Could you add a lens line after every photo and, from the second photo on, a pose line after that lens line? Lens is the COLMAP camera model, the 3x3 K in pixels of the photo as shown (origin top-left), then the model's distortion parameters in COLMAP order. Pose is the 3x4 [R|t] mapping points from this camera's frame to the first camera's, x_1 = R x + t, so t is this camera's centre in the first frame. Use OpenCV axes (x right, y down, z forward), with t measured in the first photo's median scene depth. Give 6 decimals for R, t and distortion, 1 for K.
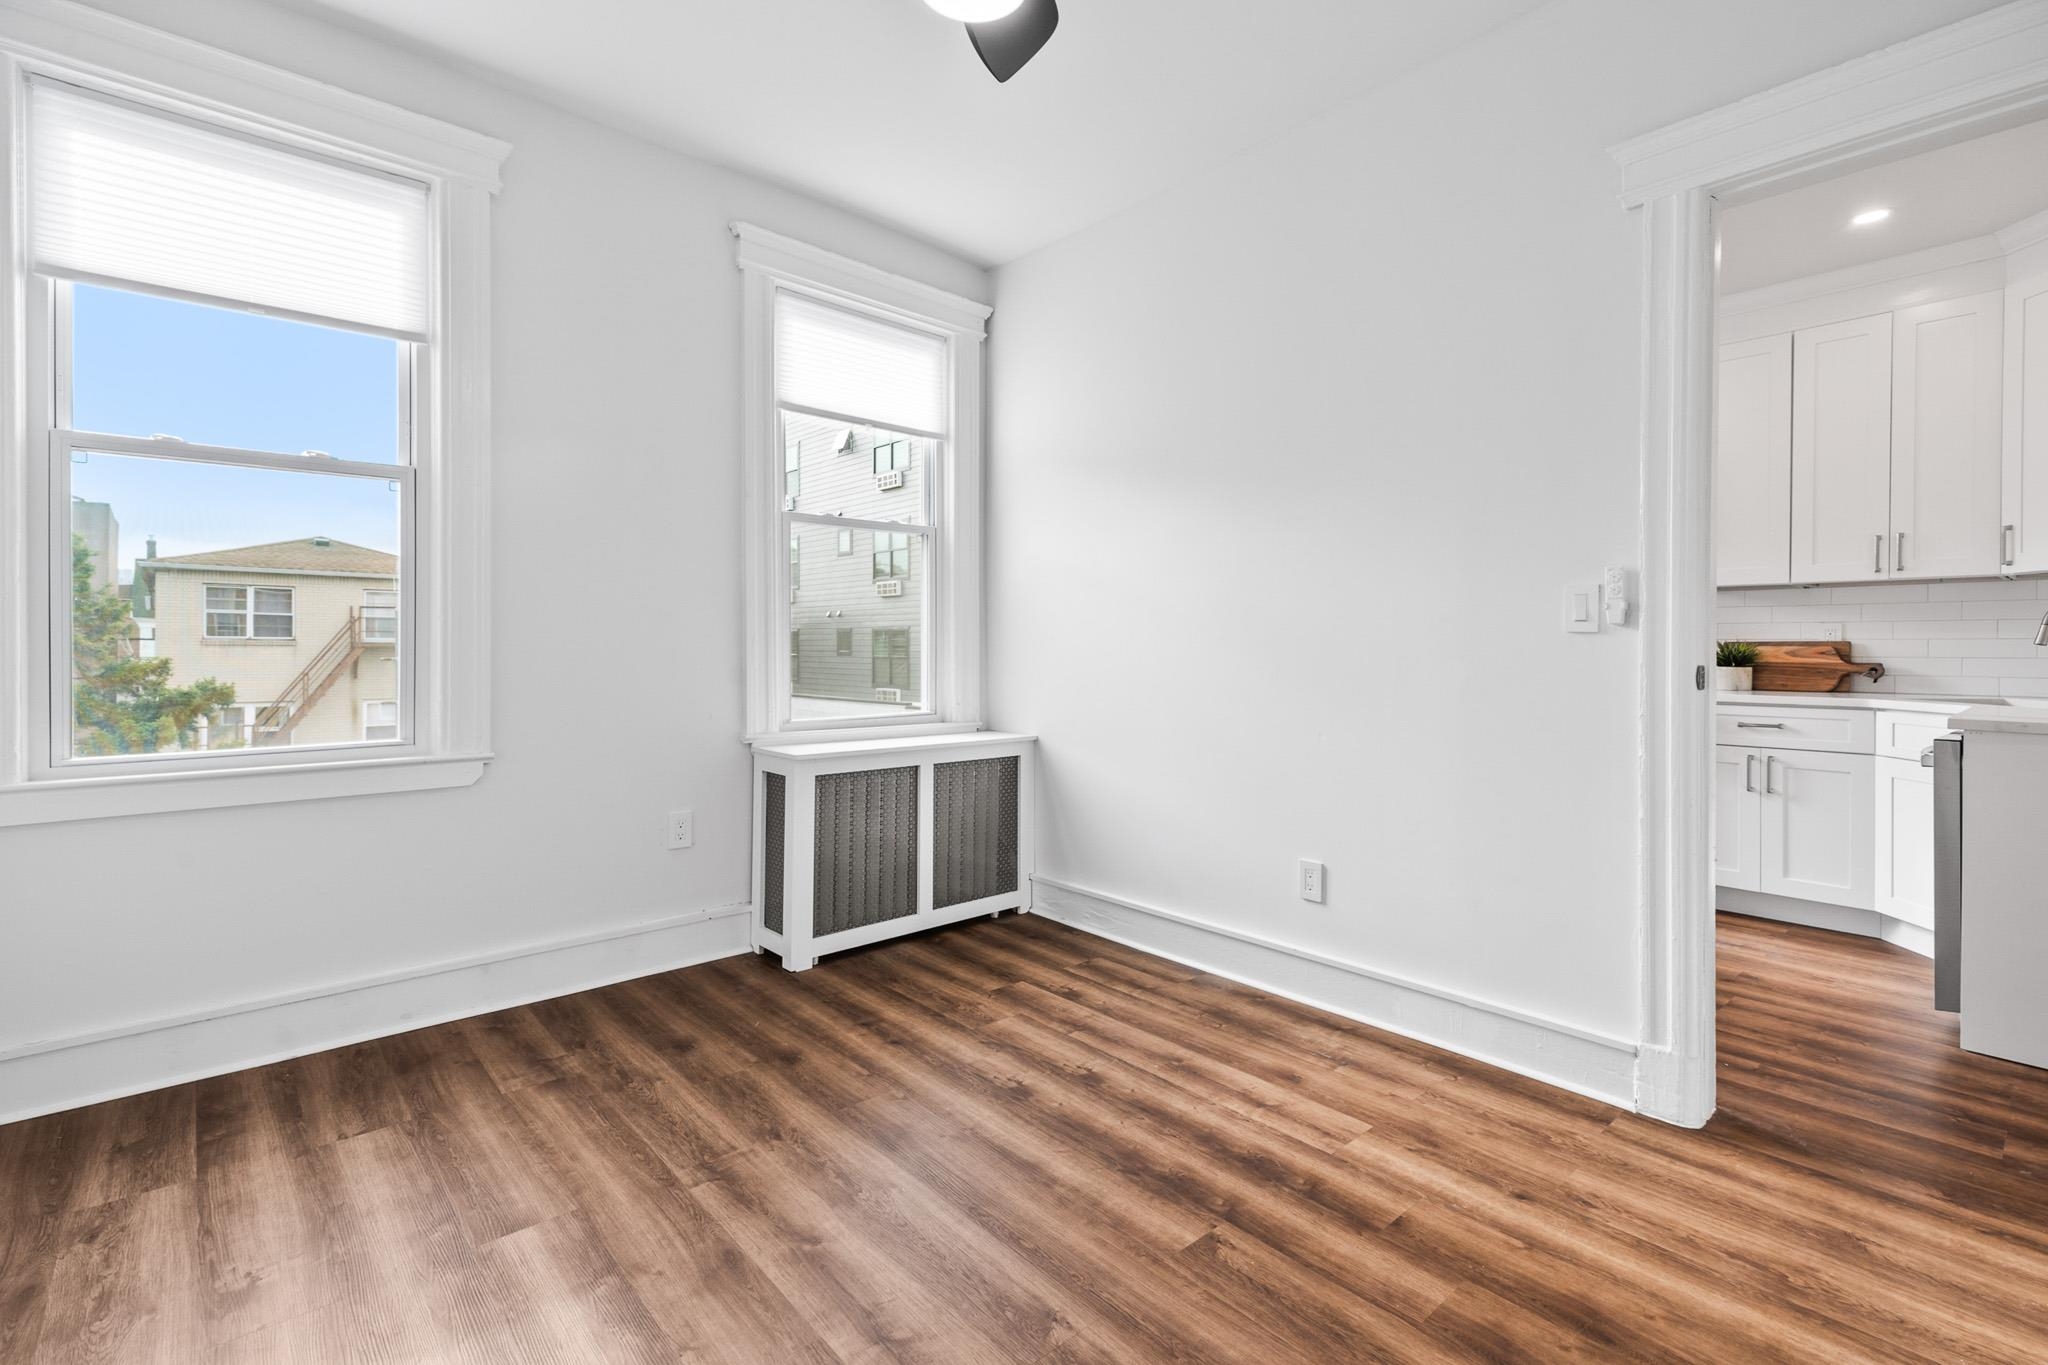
lens RADIAL K [[937.4, 0, 1023.4], [0, 937.4, 642.0], [0, 0, 1]] dist [0.002524, 0.000515]
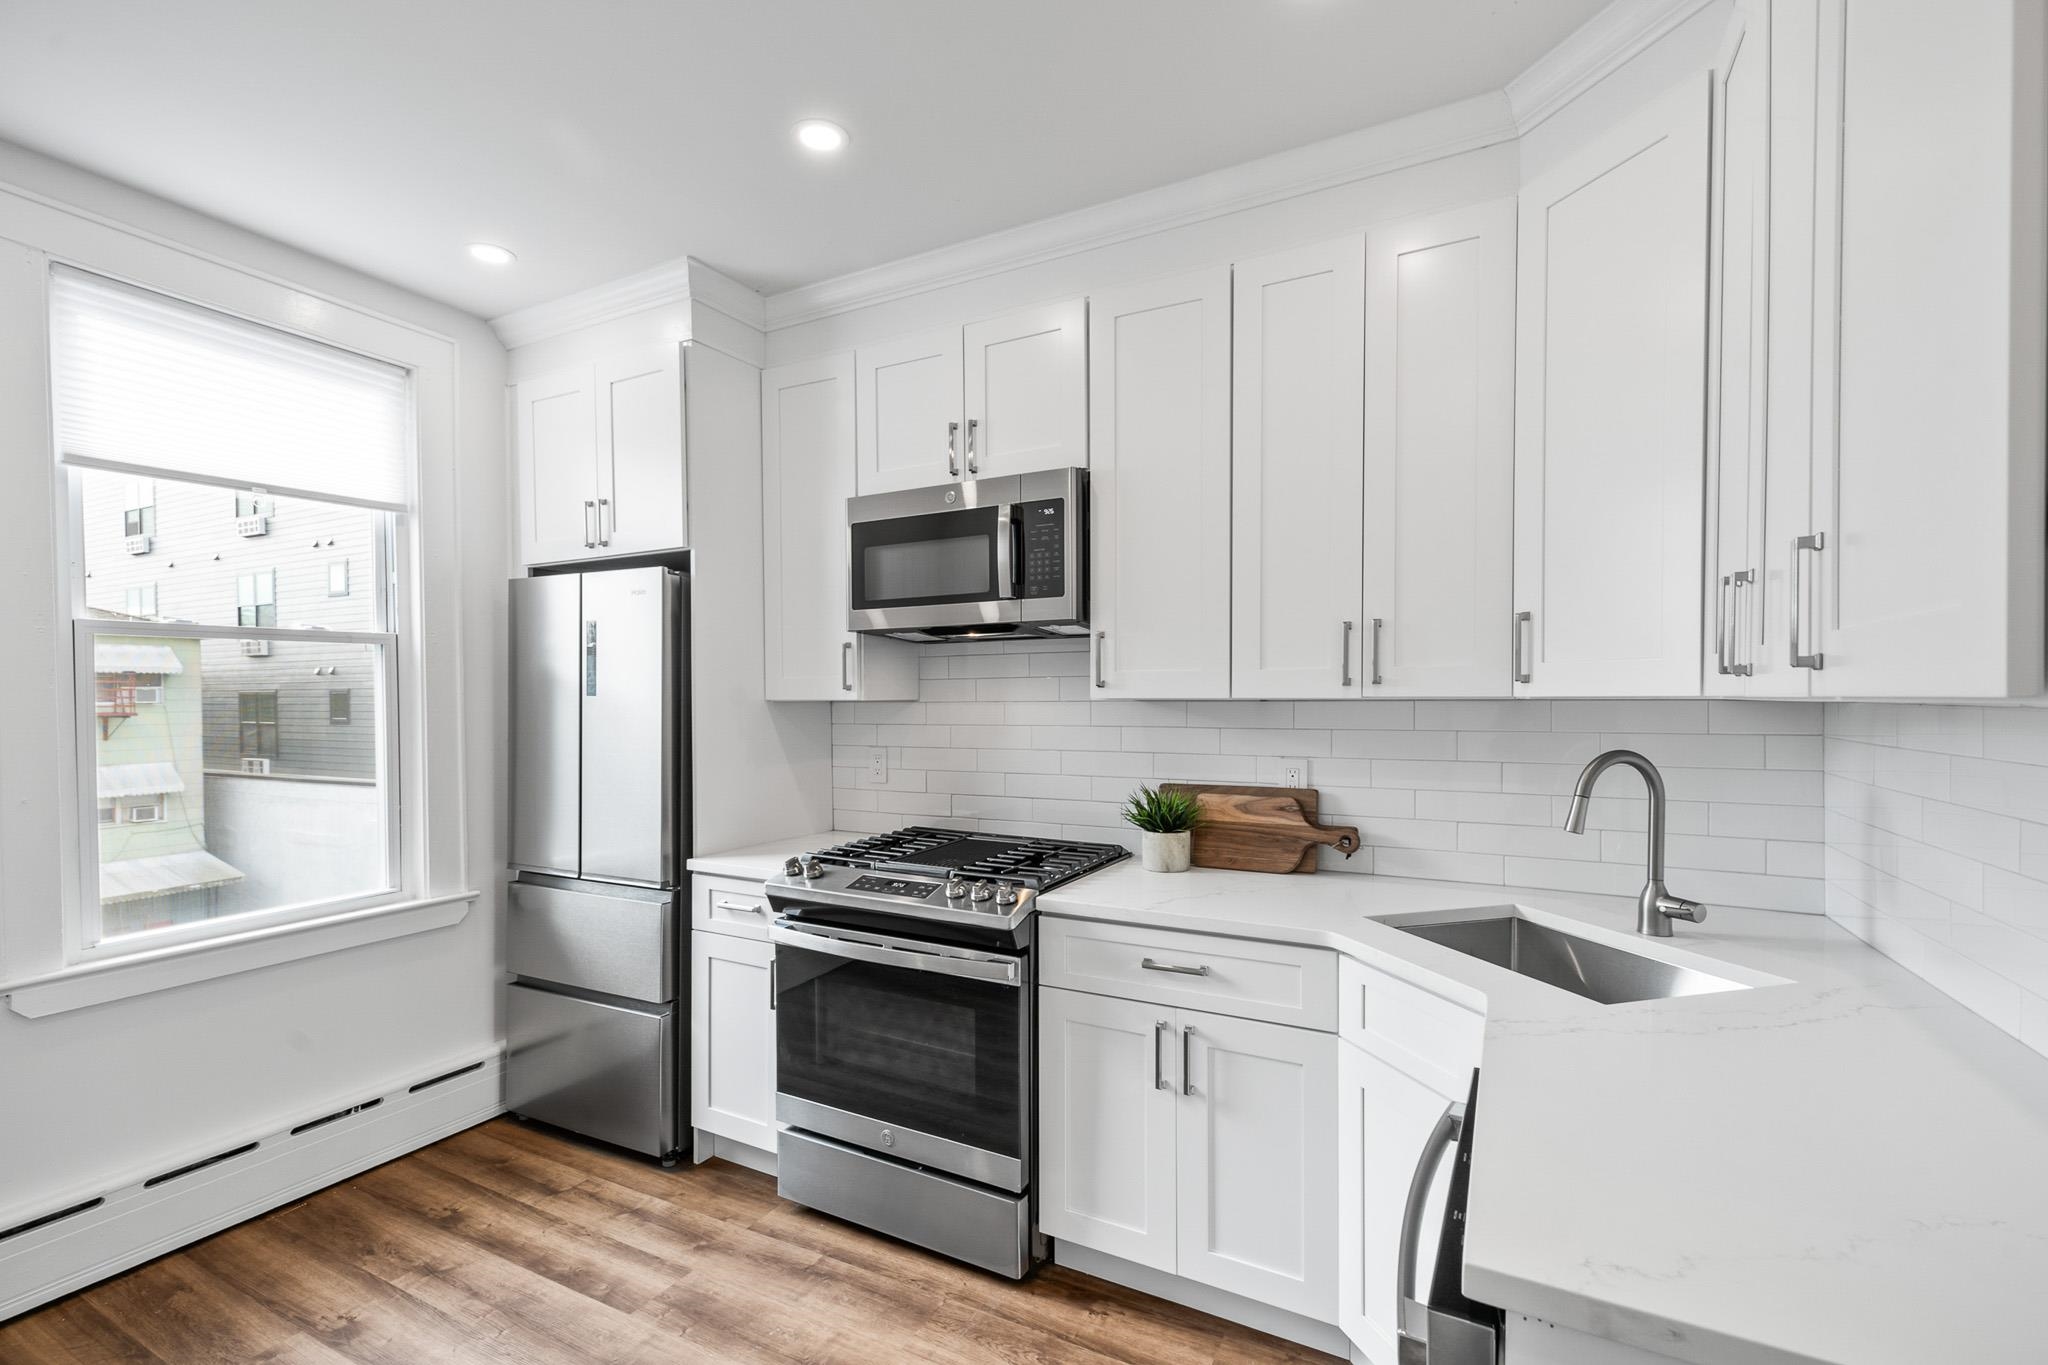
lens RADIAL K [[937.4, 0, 1018.5], [0, 937.4, 693.1], [0, 0, 1]] dist [0.002524, 0.000515]
pose [[0.934574, -0.004639, 0.355739, 0.487702], [0.005043, 0.999987, -0.000209, -0.066631], [-0.355734, 0.001989, 0.934585, 0.504234]]
